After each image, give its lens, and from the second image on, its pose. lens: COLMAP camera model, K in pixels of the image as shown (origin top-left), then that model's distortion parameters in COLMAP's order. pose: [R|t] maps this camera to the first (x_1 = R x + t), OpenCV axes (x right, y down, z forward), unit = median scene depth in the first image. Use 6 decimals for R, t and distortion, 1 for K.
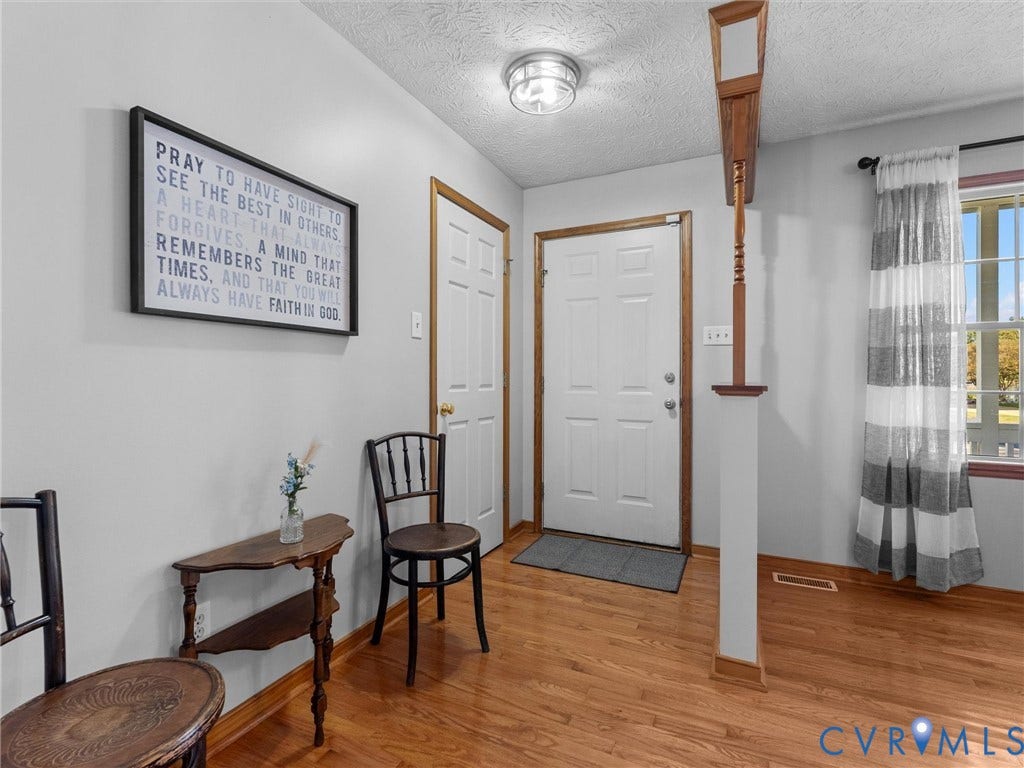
lens RADIAL K [[485.8, 0, 510.0], [0, 485.8, 378.6], [0, 0, 1]] dist [-0.000874, -0.000165]
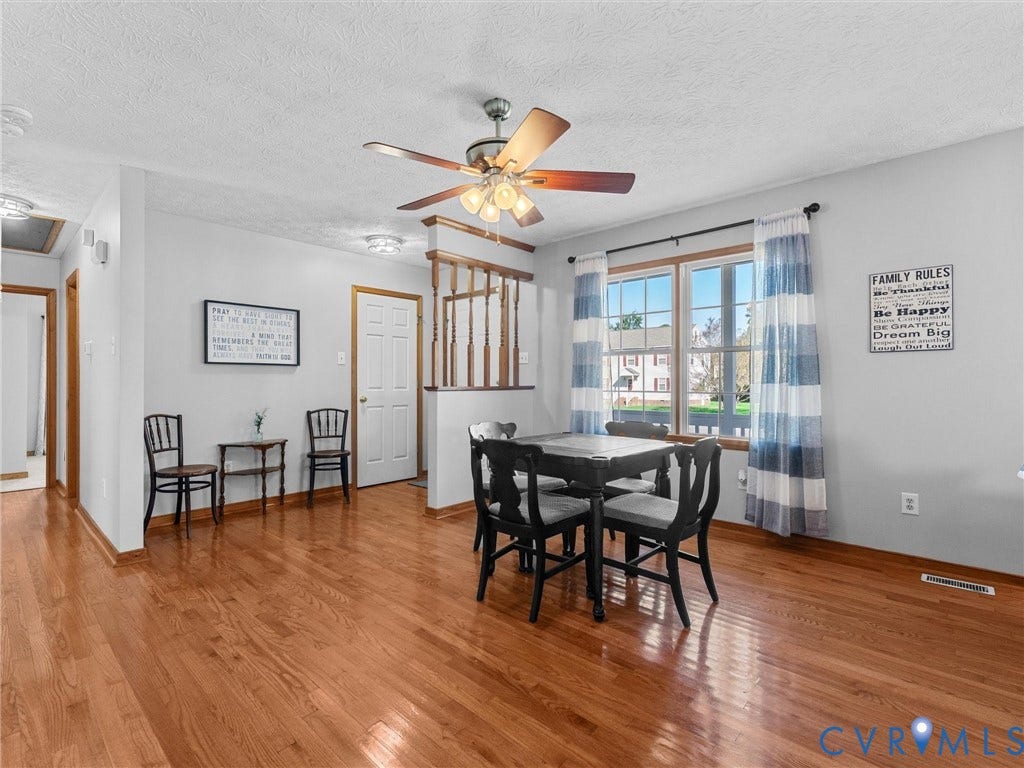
lens RADIAL K [[482.4, 0, 506.3], [0, 482.4, 386.2], [0, 0, 1]] dist [0.000343, -0.000271]
pose [[0.958235, -0.001902, -0.285976, 1.274242], [0.002582, 0.999995, 0.002001, 0.007716], [0.285971, -0.002656, 0.958235, -0.927511]]
